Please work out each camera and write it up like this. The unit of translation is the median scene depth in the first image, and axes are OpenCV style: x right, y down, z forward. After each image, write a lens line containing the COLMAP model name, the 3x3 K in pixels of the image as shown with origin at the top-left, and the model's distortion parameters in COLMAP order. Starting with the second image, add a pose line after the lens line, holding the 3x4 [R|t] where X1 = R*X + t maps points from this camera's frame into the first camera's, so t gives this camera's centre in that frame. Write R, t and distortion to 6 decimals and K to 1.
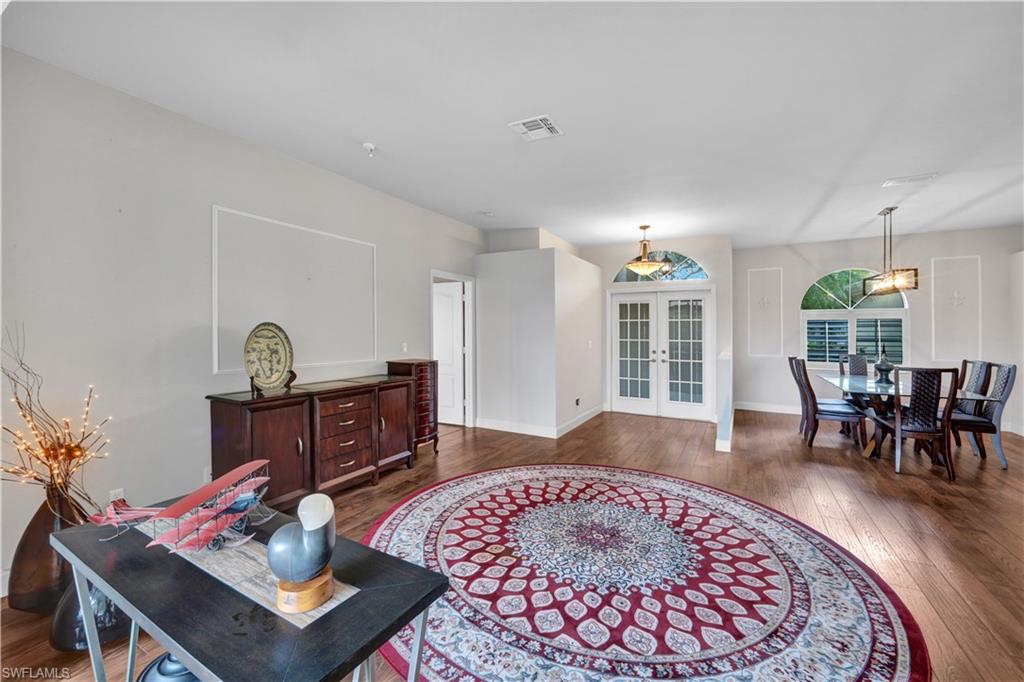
lens RADIAL K [[410.3, 0, 510.6], [0, 410.3, 324.9], [0, 0, 1]] dist [-0.002103, -0.000173]
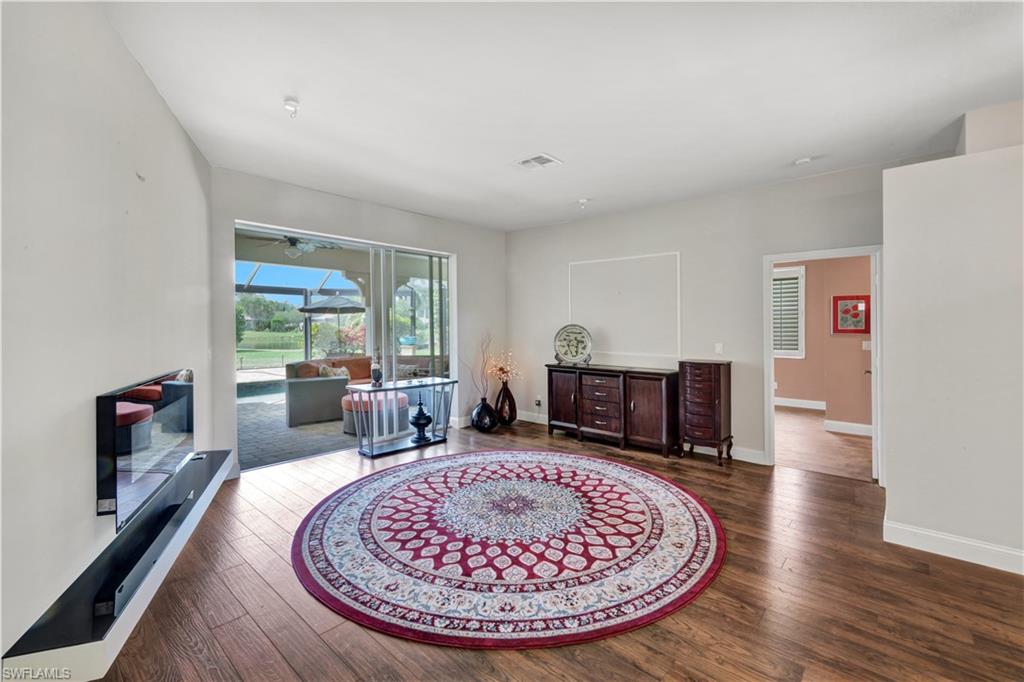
lens RADIAL K [[442.2, 0, 515.4], [0, 442.2, 336.7], [0, 0, 1]] dist [-0.000185, 0.000199]
pose [[-0.205253, 0.021247, -0.978478, 1.386711], [0.010442, 0.999755, 0.019519, 0.006732], [0.978653, -0.006211, -0.205425, 1.219900]]
